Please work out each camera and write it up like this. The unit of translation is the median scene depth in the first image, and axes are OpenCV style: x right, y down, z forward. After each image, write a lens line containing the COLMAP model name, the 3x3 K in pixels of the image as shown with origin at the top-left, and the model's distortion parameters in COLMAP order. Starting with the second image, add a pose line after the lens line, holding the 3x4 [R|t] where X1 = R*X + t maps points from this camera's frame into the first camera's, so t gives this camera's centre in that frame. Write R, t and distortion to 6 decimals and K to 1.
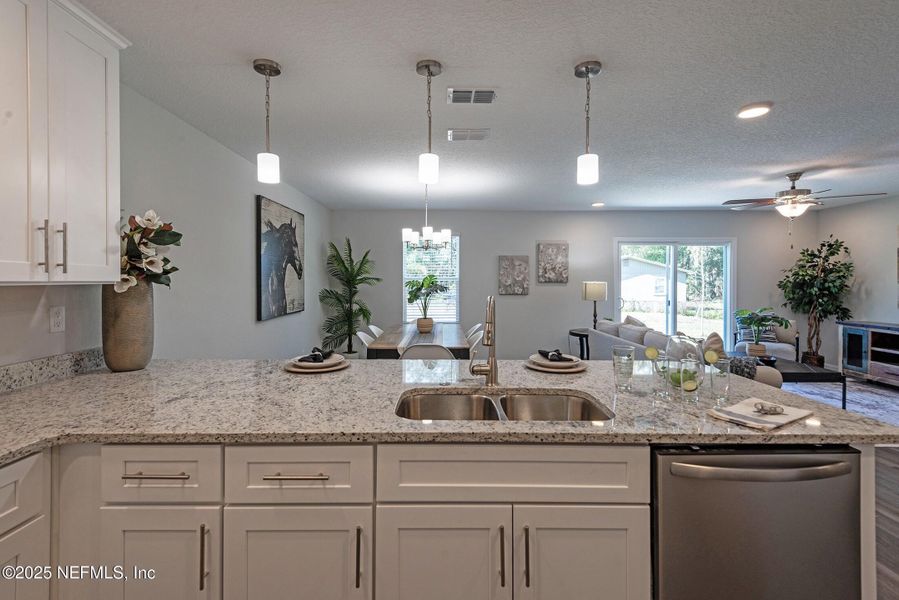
lens RADIAL K [[414.6, 0, 447.7], [0, 414.6, 283.8], [0, 0, 1]] dist [-0.001400, -0.000215]
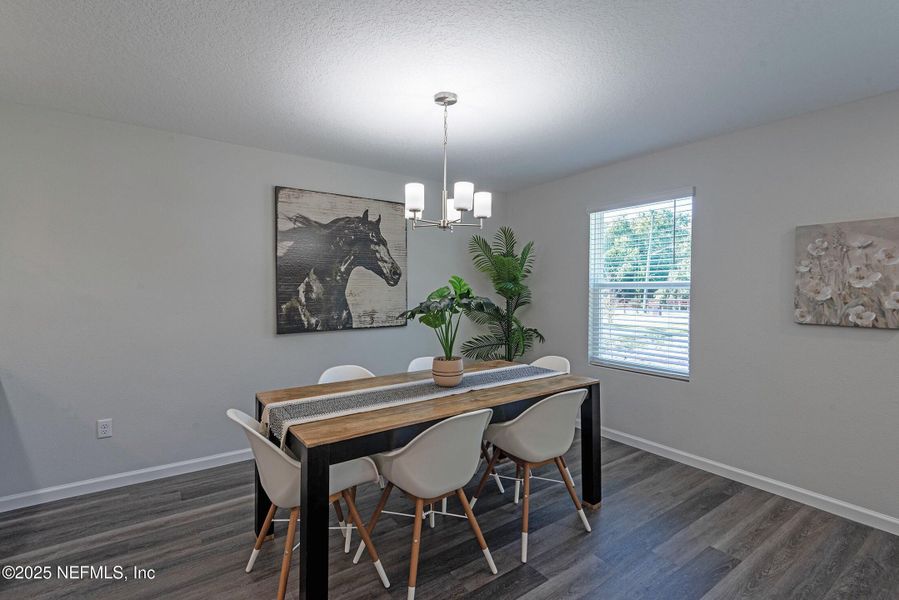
lens RADIAL K [[414.6, 0, 447.7], [0, 414.6, 283.8], [0, 0, 1]] dist [-0.001400, -0.000215]
pose [[0.567907, -0.010458, -0.823027, 0.276135], [-0.011237, 0.999728, -0.020457, -0.000867], [0.823016, 0.020866, 0.567634, 0.518966]]
